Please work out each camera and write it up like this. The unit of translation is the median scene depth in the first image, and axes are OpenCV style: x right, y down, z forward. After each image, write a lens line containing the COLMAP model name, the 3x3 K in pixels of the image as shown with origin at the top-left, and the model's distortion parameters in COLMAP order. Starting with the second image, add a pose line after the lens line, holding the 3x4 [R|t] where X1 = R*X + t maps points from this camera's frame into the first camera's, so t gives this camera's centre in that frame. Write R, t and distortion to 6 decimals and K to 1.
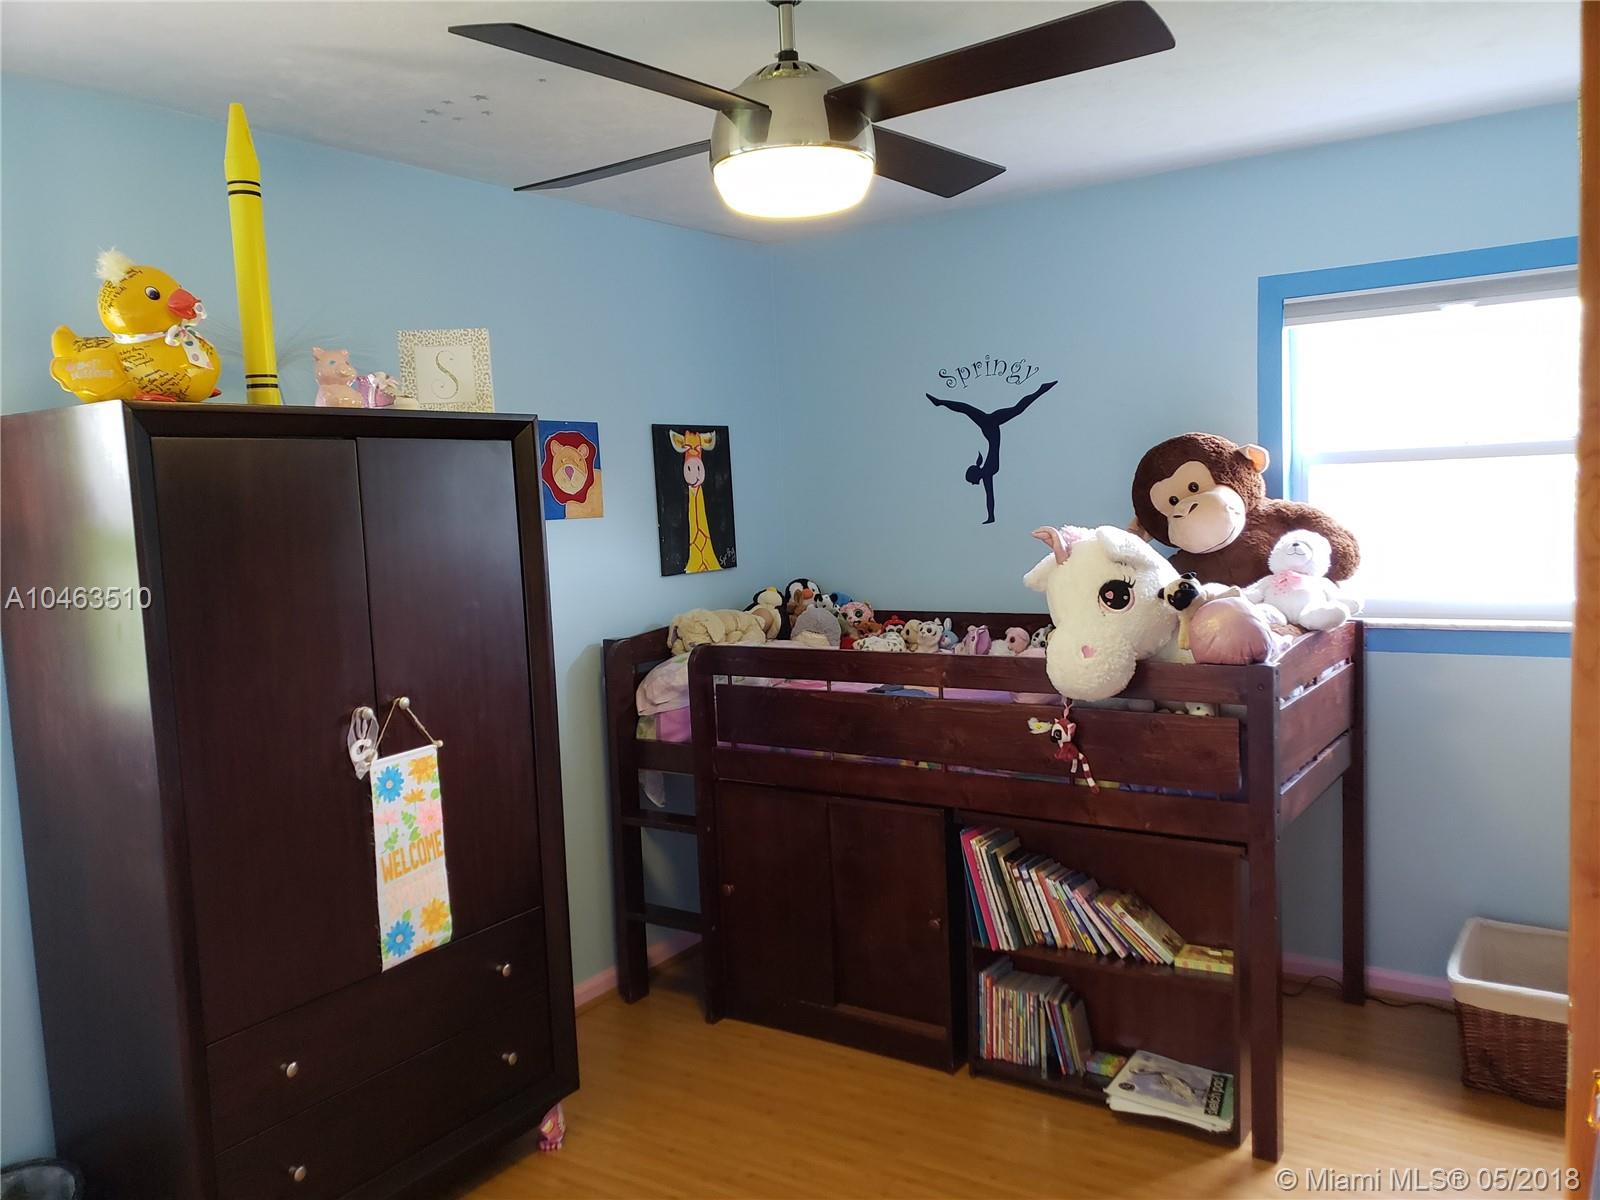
lens RADIAL K [[1233.4, 0, 805.1], [0, 1233.4, 601.6], [0, 0, 1]] dist [0.040239, -0.043762]
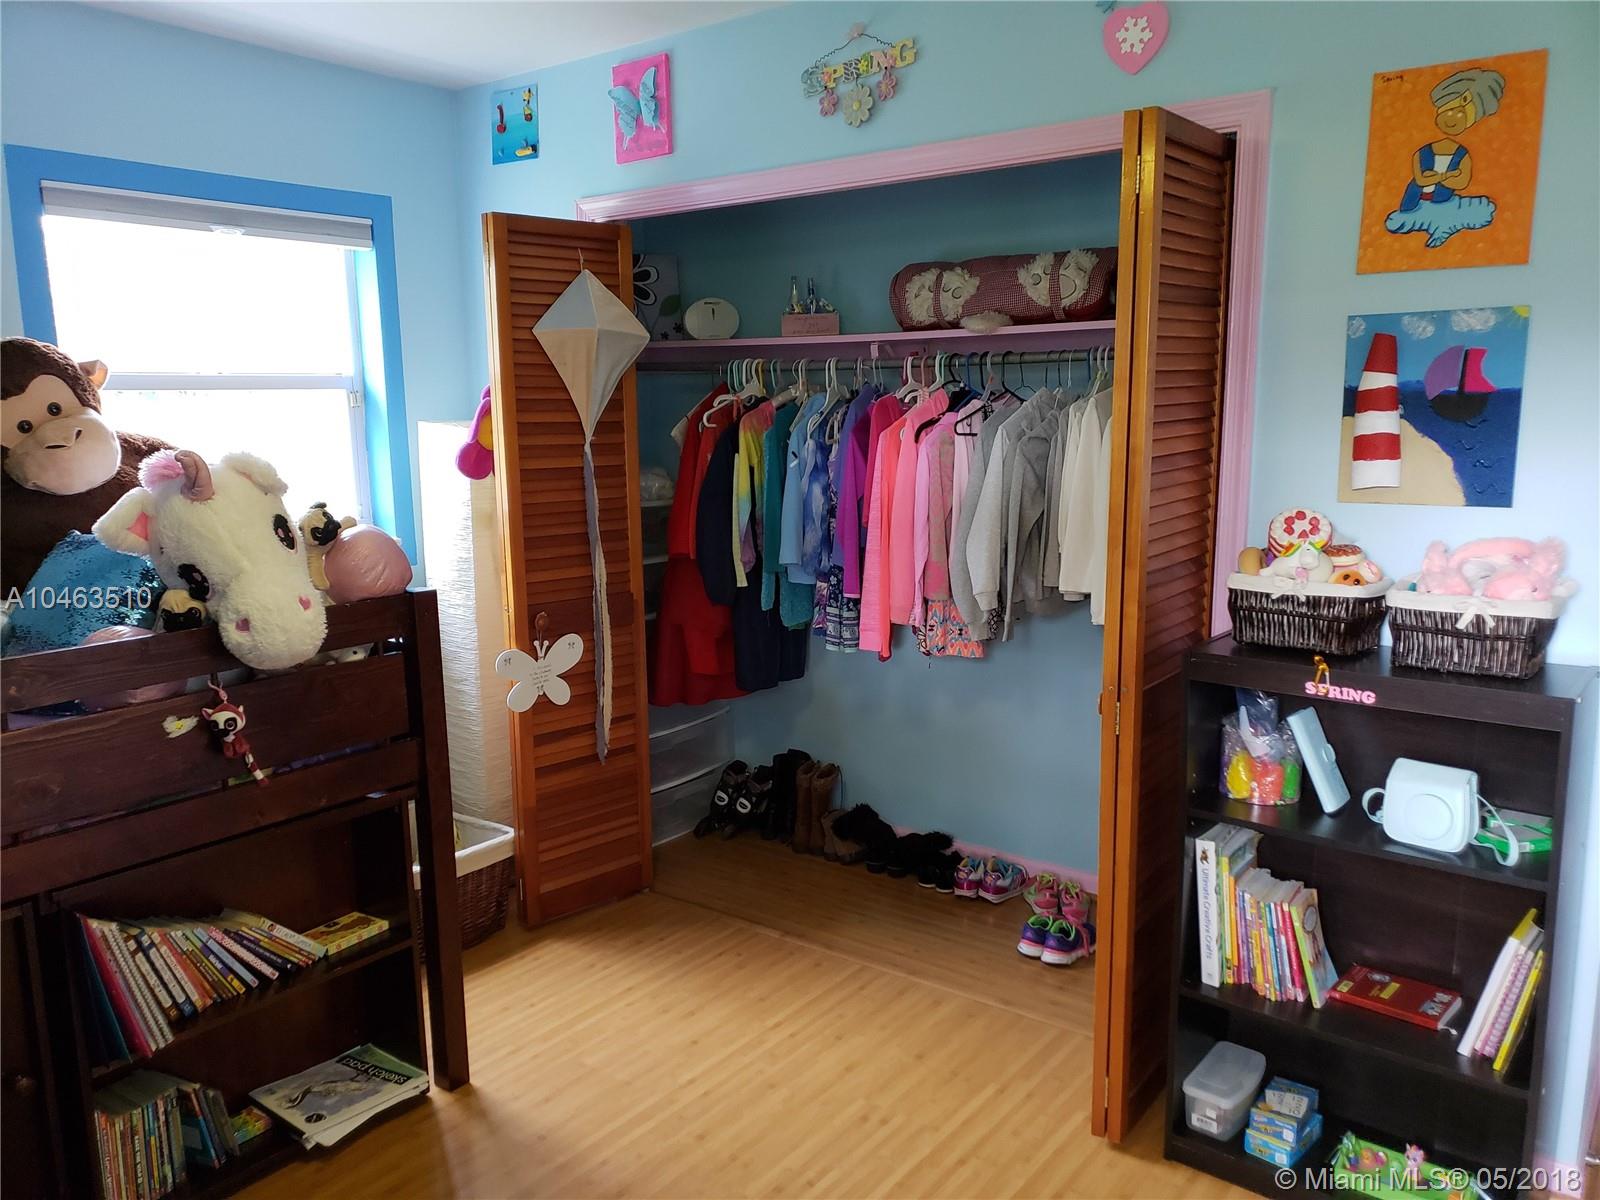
lens RADIAL K [[1233.4, 0, 803.8], [0, 1233.4, 603.6], [0, 0, 1]] dist [0.040239, -0.043762]
pose [[0.065994, -0.120690, 0.990494, -0.502812], [0.099388, 0.988517, 0.113827, -0.016980], [-0.992858, 0.090932, 0.077232, 0.563752]]
